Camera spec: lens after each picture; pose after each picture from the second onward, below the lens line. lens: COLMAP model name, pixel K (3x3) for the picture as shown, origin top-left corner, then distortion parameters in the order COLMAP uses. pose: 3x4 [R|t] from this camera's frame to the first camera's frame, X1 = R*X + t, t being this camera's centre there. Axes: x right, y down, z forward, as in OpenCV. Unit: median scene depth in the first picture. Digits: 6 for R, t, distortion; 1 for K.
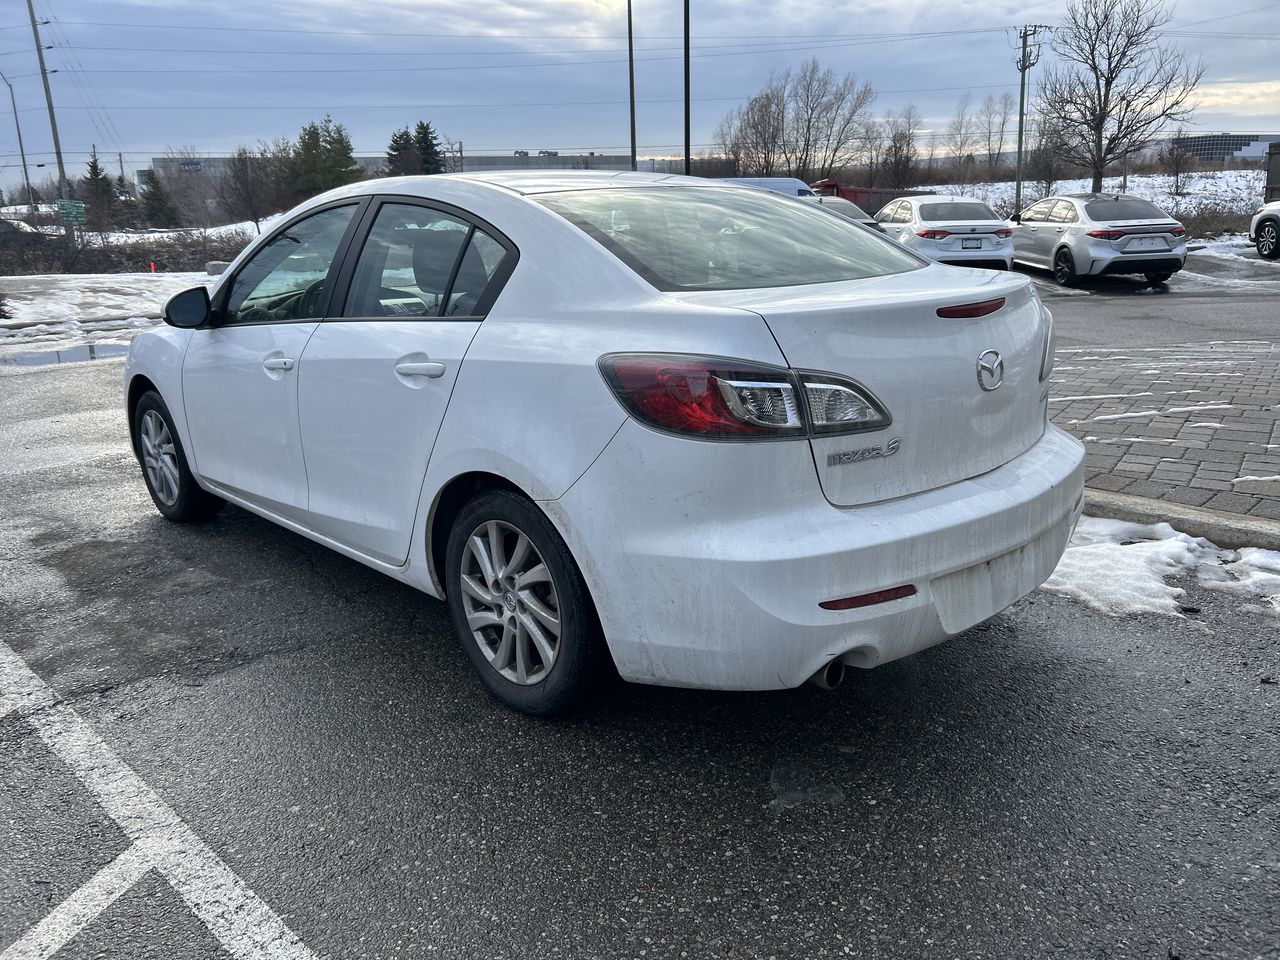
lens RADIAL K [[966.9, 0, 639.8], [0, 966.9, 482.6], [0, 0, 1]] dist [0.044212, -0.049819]
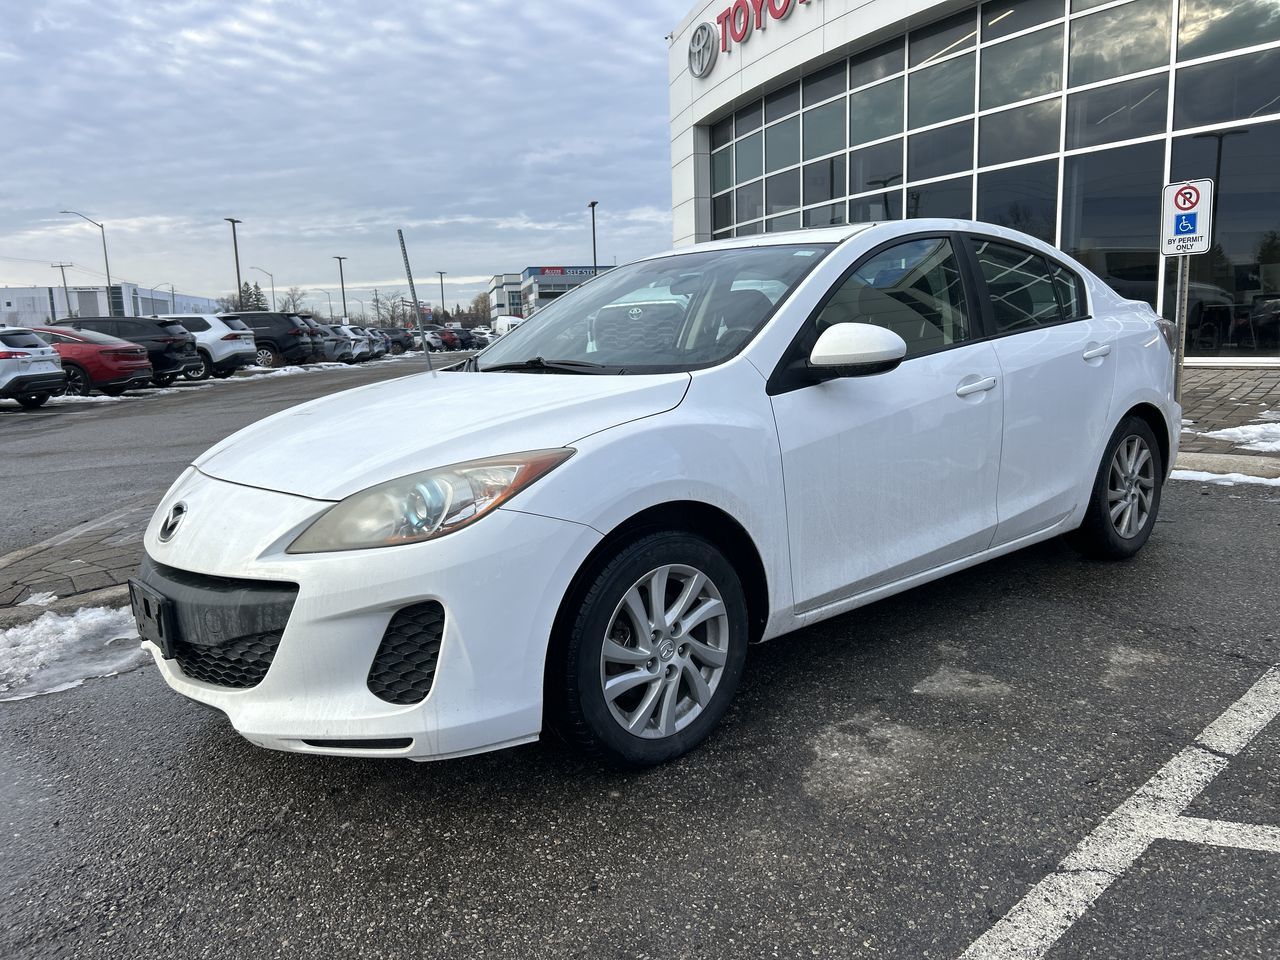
lens RADIAL K [[966.9, 0, 644.6], [0, 966.9, 488.5], [0, 0, 1]] dist [0.044212, -0.049819]
pose [[0.049612, -0.142365, 0.988570, -1.599589], [0.306031, 0.944347, 0.120638, -0.285339], [-0.950728, 0.296548, 0.090419, 1.454073]]
